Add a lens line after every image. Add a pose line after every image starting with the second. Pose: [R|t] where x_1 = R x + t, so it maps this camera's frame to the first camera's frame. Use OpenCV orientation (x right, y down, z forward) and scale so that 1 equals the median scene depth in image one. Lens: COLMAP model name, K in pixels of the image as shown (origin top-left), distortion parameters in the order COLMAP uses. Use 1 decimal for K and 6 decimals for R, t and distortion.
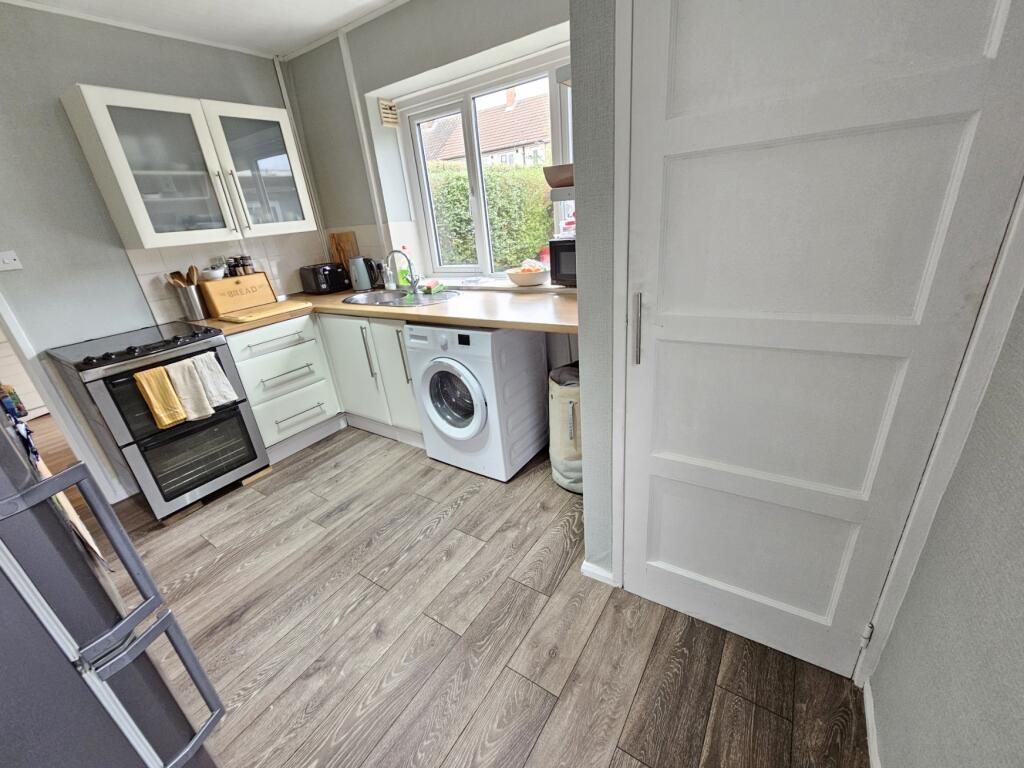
lens RADIAL K [[421.2, 0, 508.2], [0, 421.2, 387.4], [0, 0, 1]] dist [-0.001897, 0.000365]
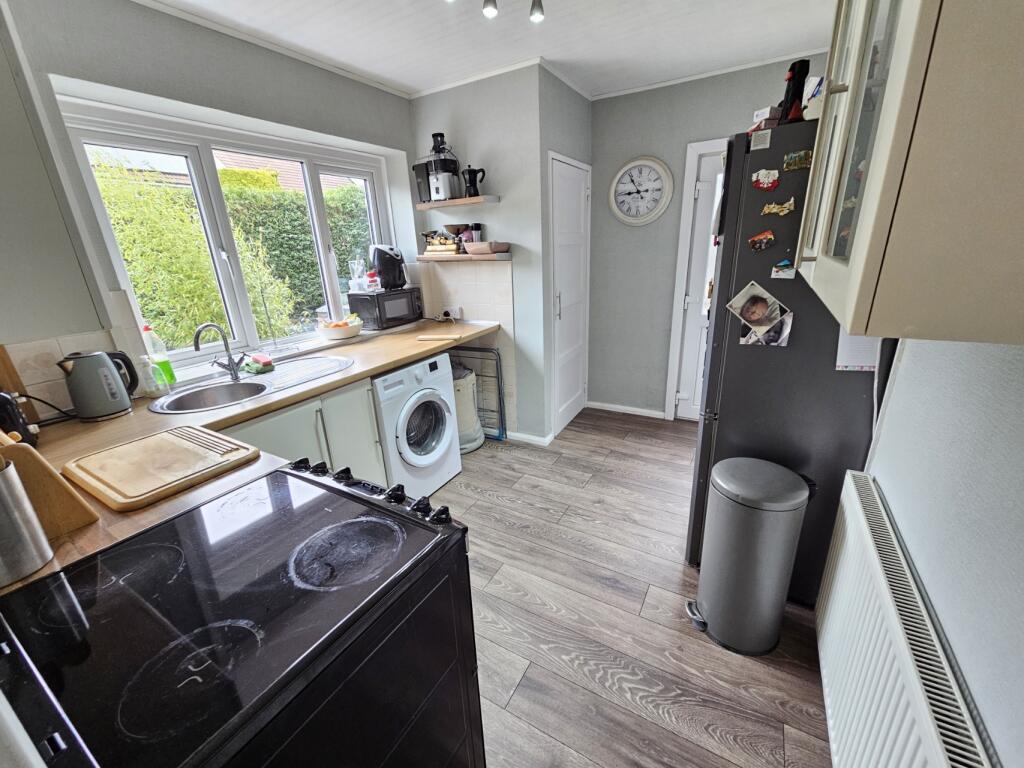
lens RADIAL K [[421.2, 0, 507.7], [0, 421.2, 386.4], [0, 0, 1]] dist [-0.001897, 0.000365]
pose [[-0.062014, -0.220772, 0.973352, -1.456038], [0.433426, 0.872517, 0.225515, -0.270474], [-0.899053, 0.435861, 0.041580, 0.868470]]
